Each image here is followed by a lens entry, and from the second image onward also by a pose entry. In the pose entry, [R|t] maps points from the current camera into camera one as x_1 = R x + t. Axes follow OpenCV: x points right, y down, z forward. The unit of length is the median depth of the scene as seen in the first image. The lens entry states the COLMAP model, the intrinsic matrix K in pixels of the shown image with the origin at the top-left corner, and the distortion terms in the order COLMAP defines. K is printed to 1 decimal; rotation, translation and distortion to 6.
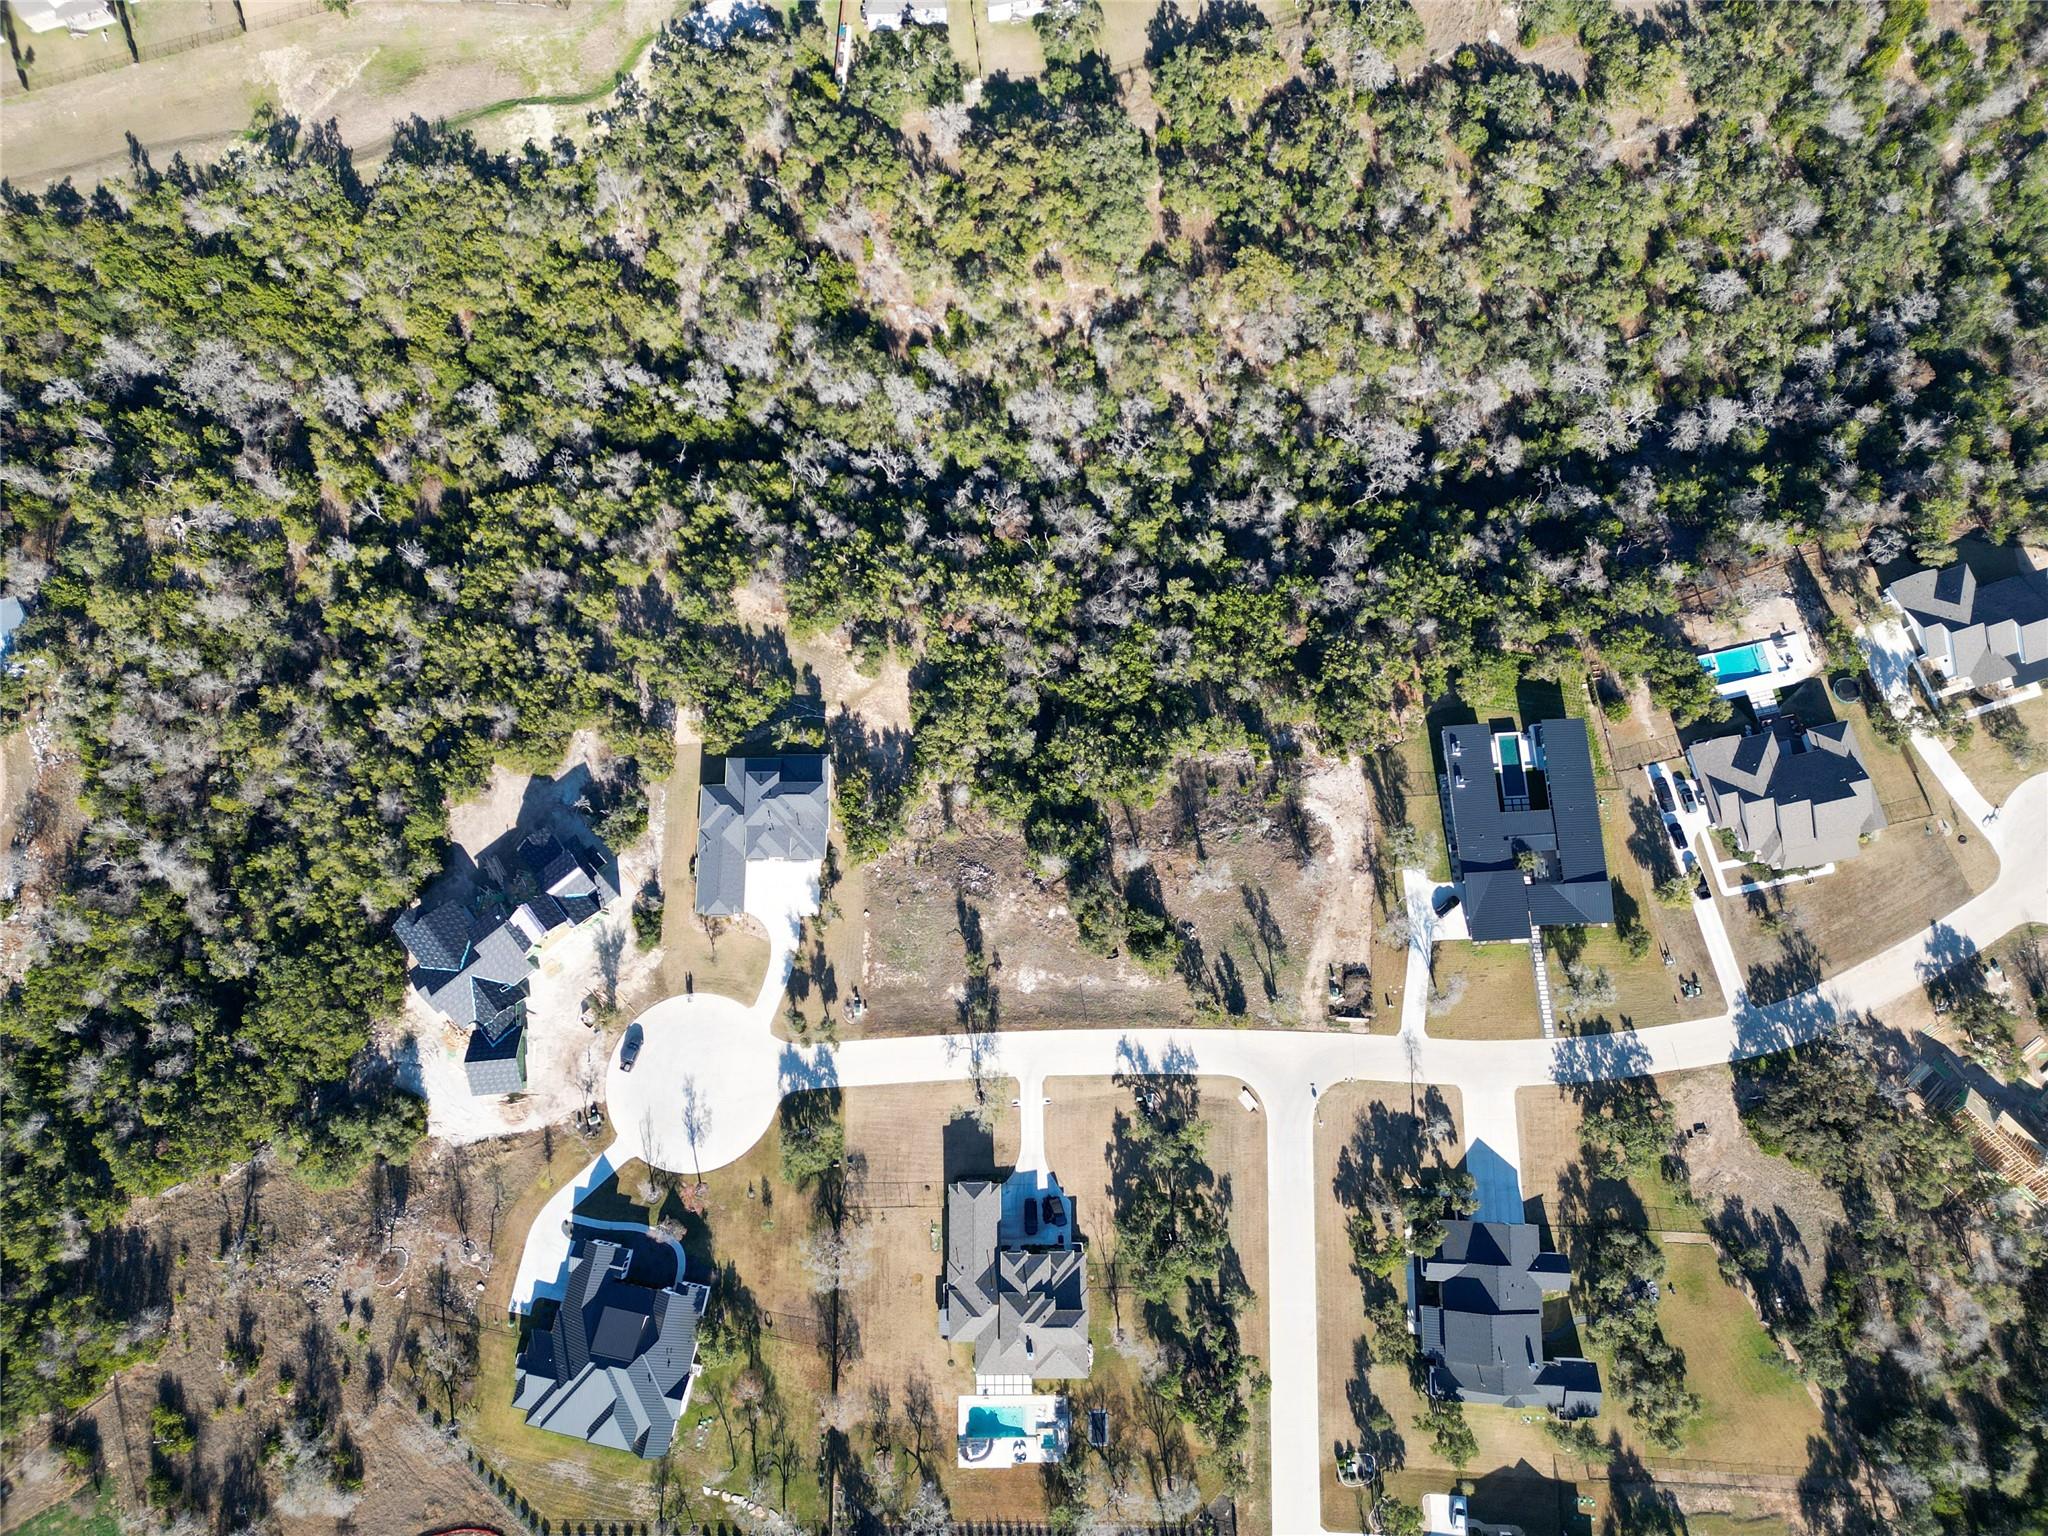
lens RADIAL K [[1421.9, 0, 1018.6], [0, 1421.9, 761.5], [0, 0, 1]] dist [0.073527, -0.066331]
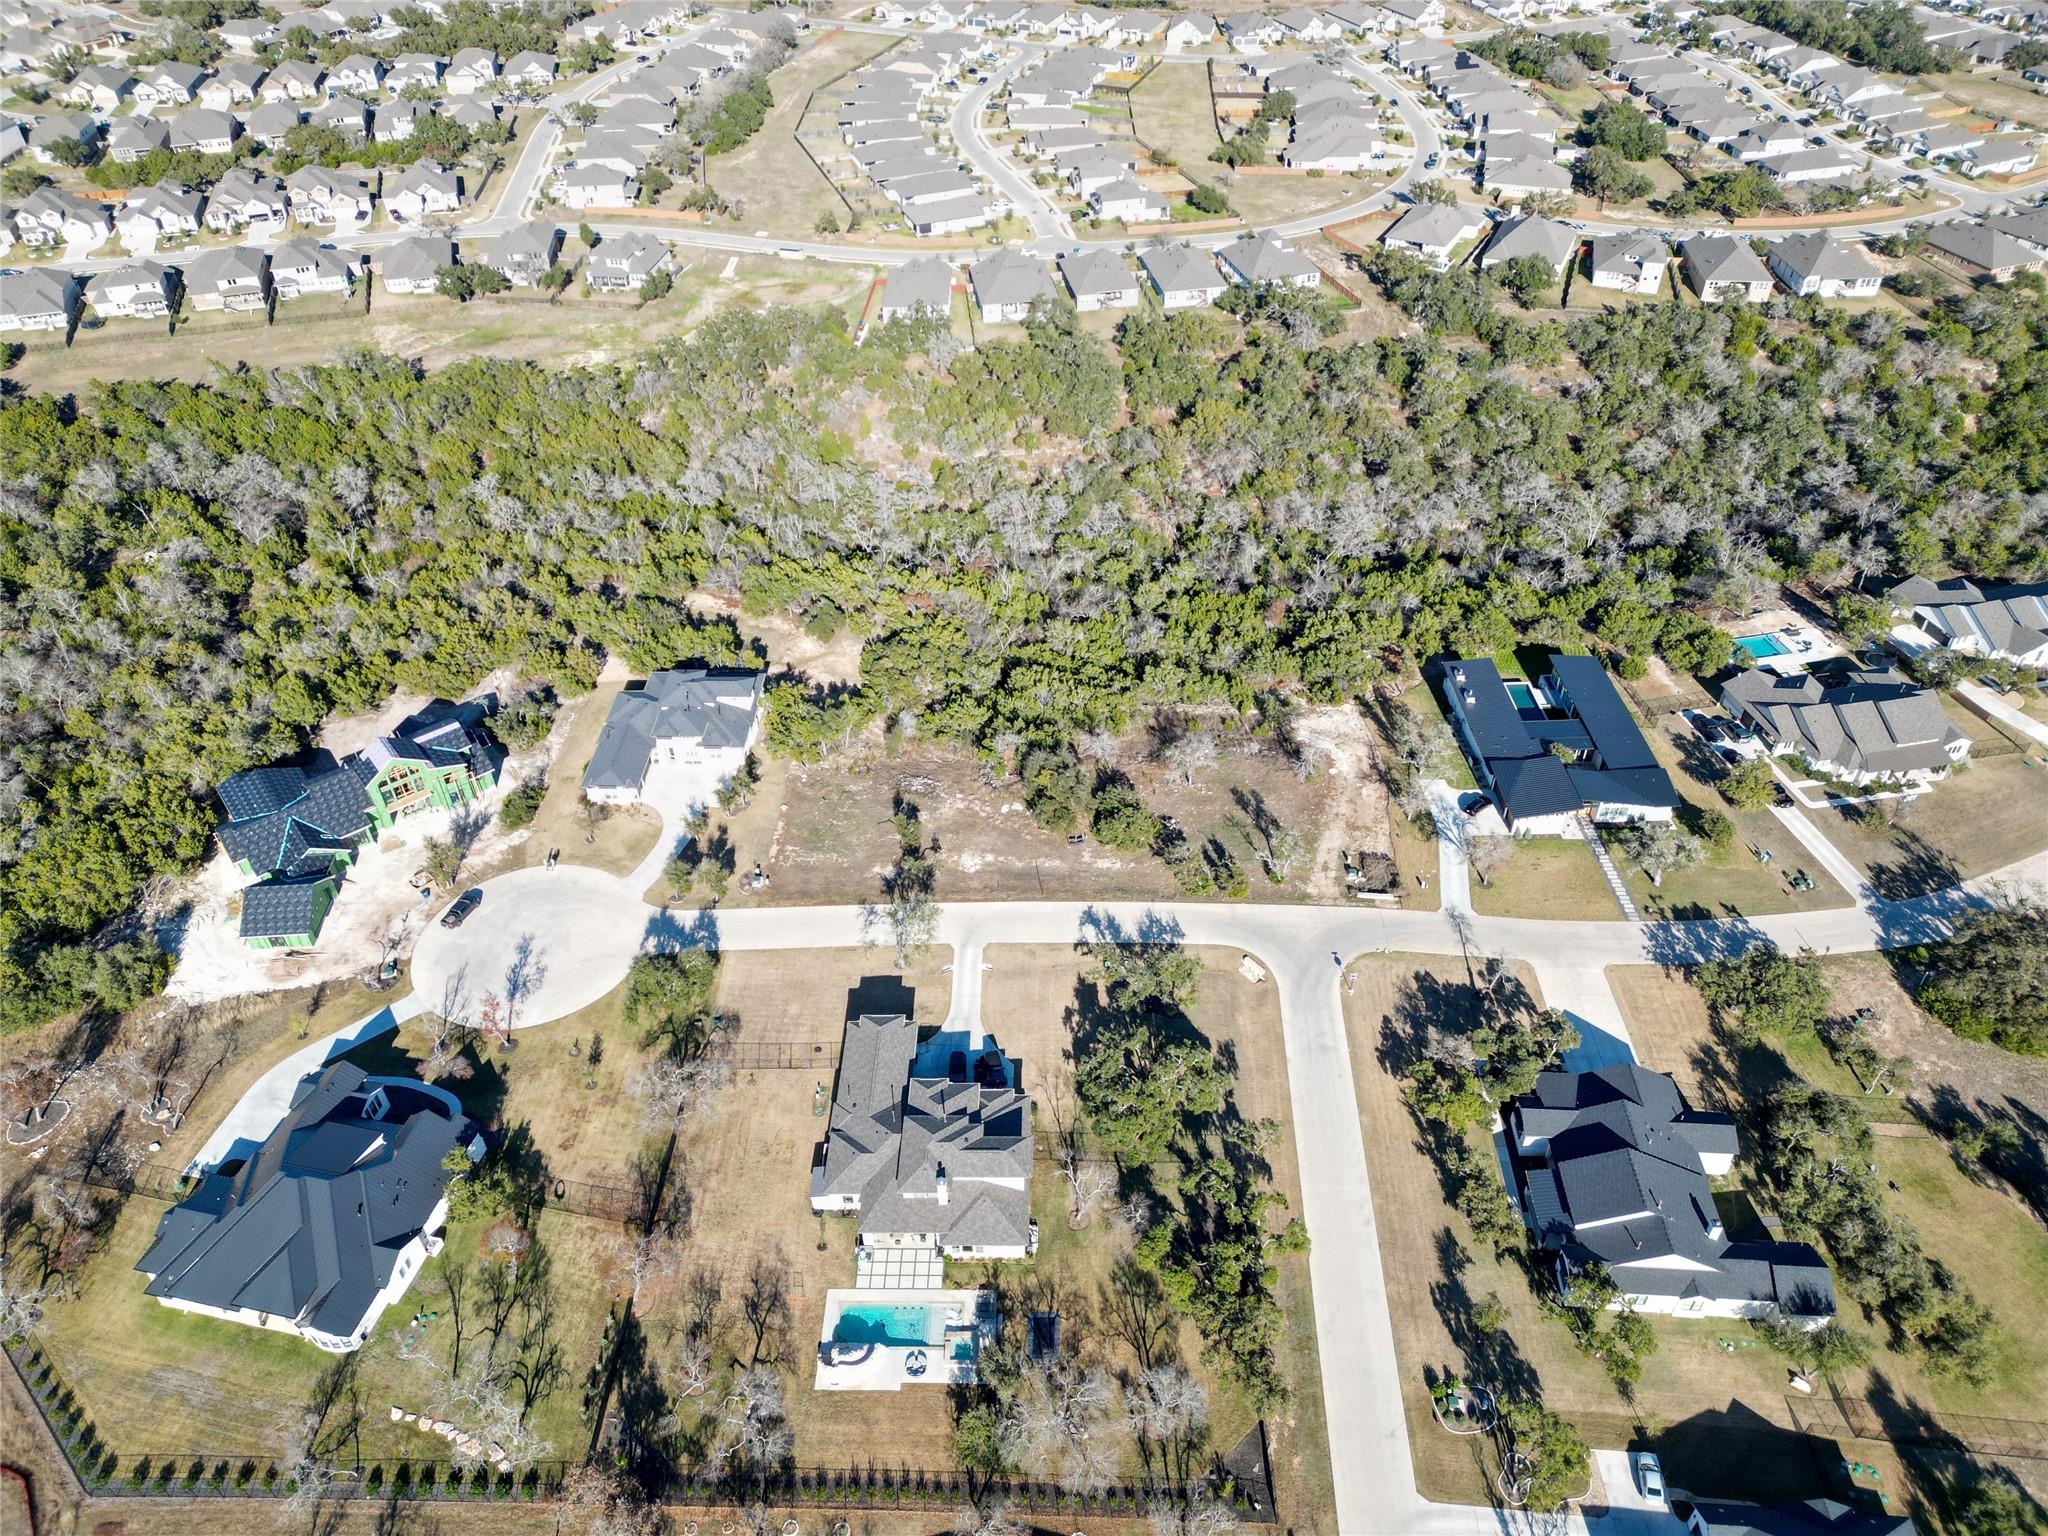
lens RADIAL K [[1421.9, 0, 1018.6], [0, 1421.9, 761.5], [0, 0, 1]] dist [0.073527, -0.066331]
pose [[0.999580, 0.021715, -0.019177, 0.045688], [-0.028907, 0.791617, -0.610334, 0.580566], [0.001928, 0.610632, 0.791912, 0.312078]]
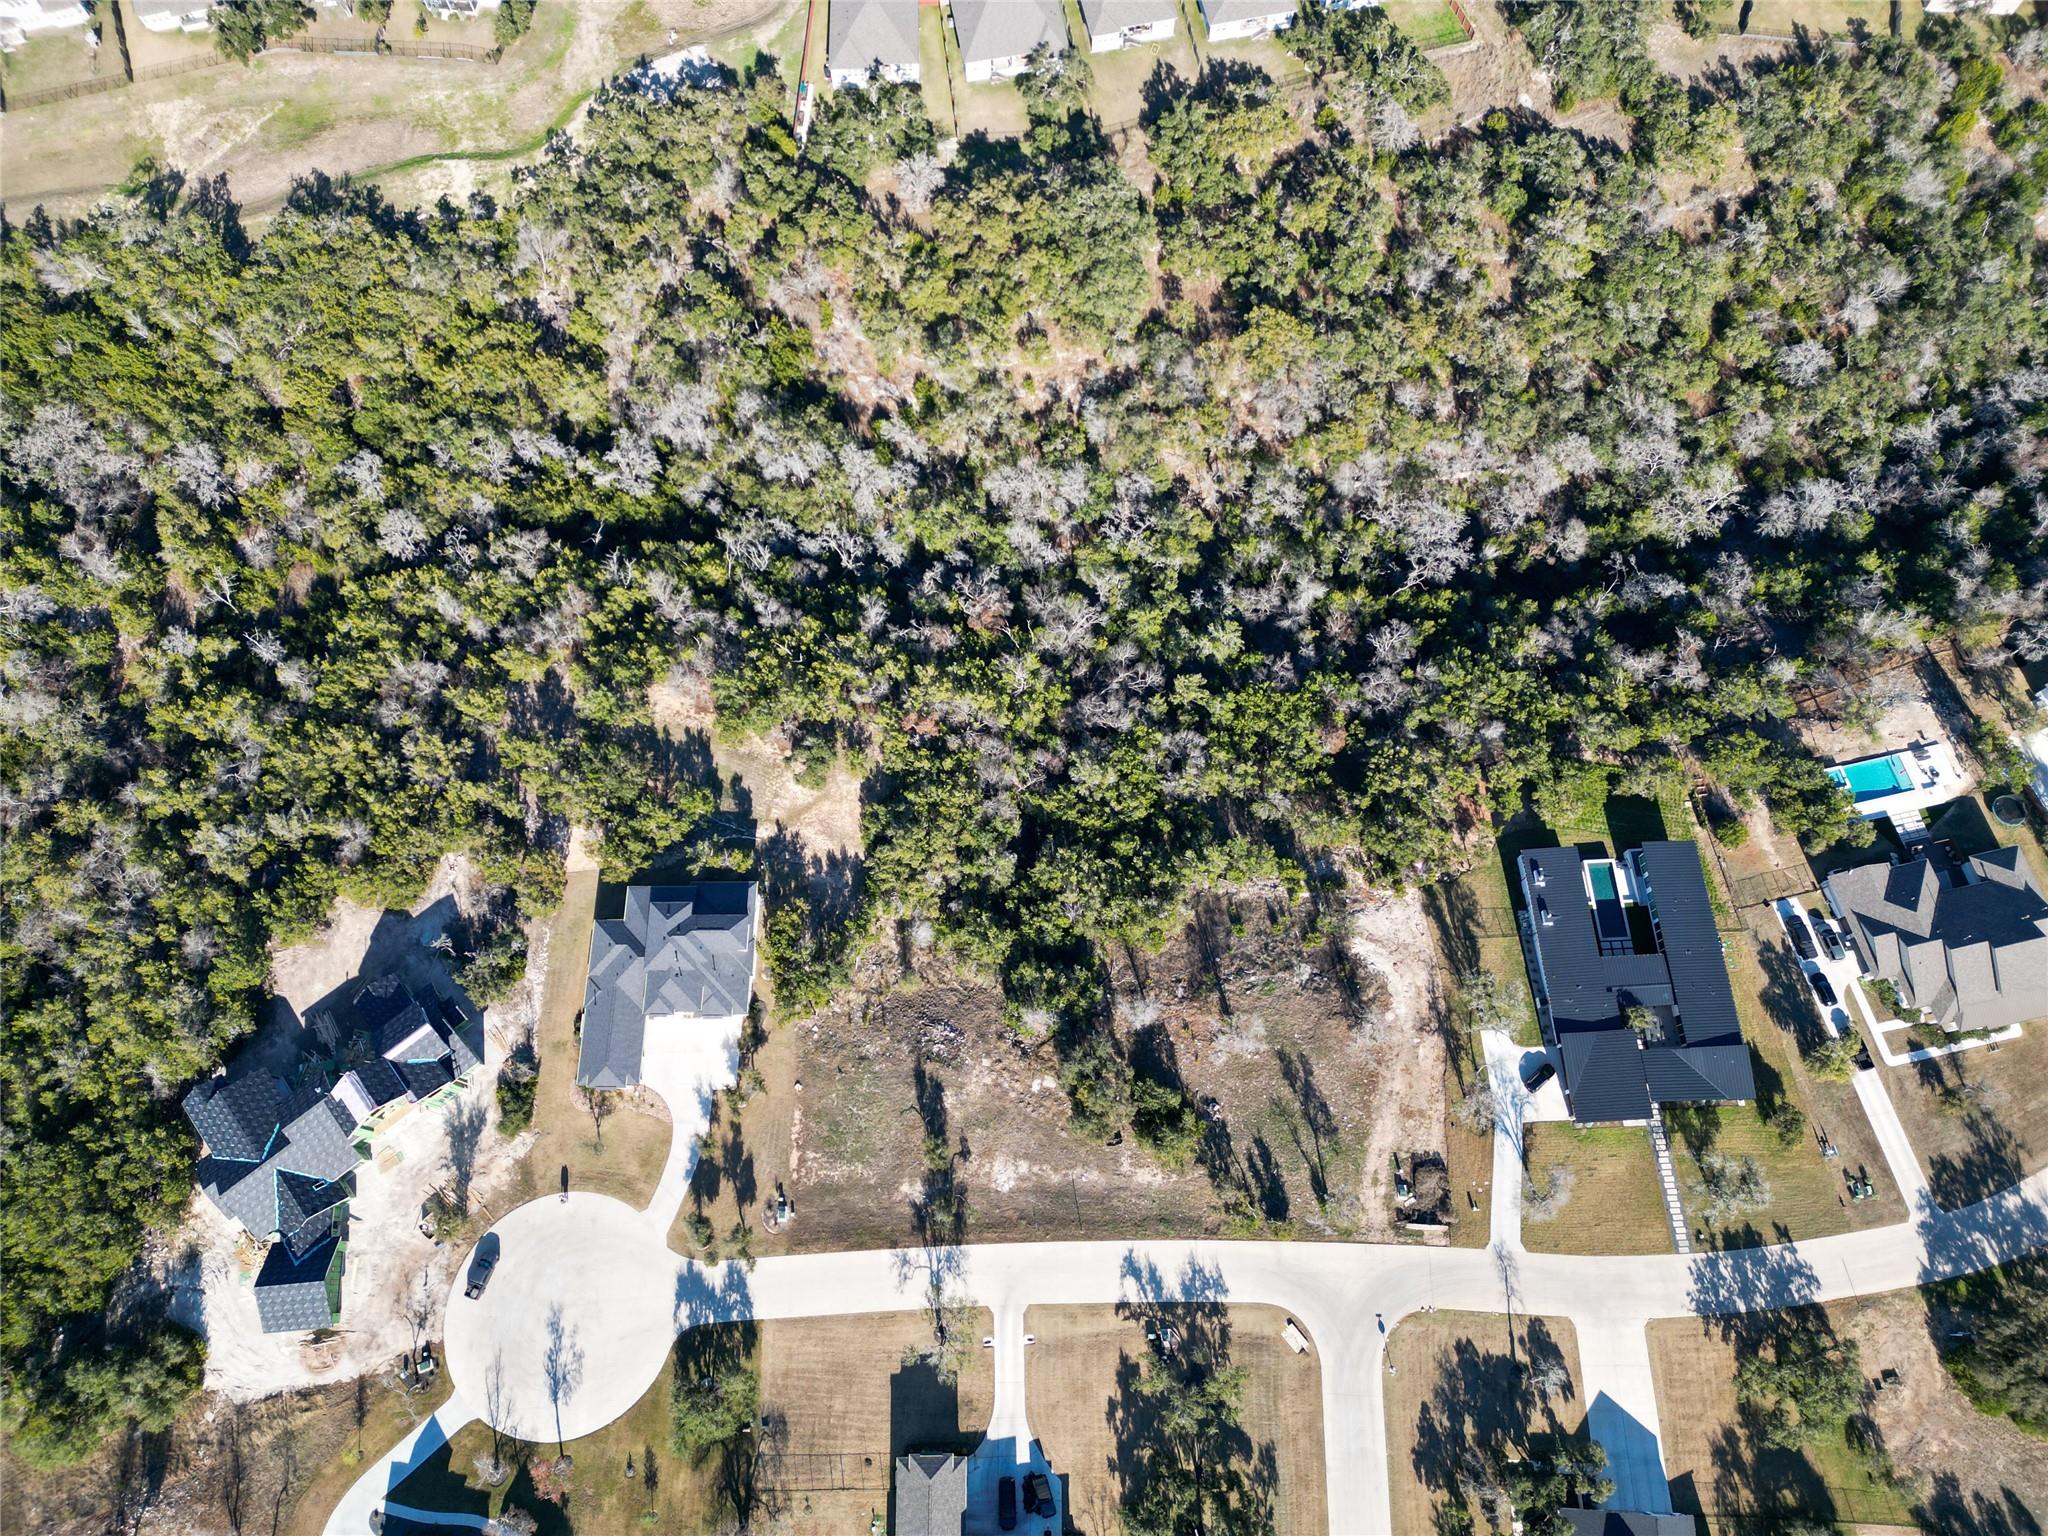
lens RADIAL K [[1421.9, 0, 1018.6], [0, 1421.9, 761.5], [0, 0, 1]] dist [0.073527, -0.066331]
pose [[0.999946, 0.003512, 0.009826, 0.005374], [-0.002073, 0.989752, -0.142782, 0.041516], [-0.010227, 0.142754, 0.989705, 0.192428]]
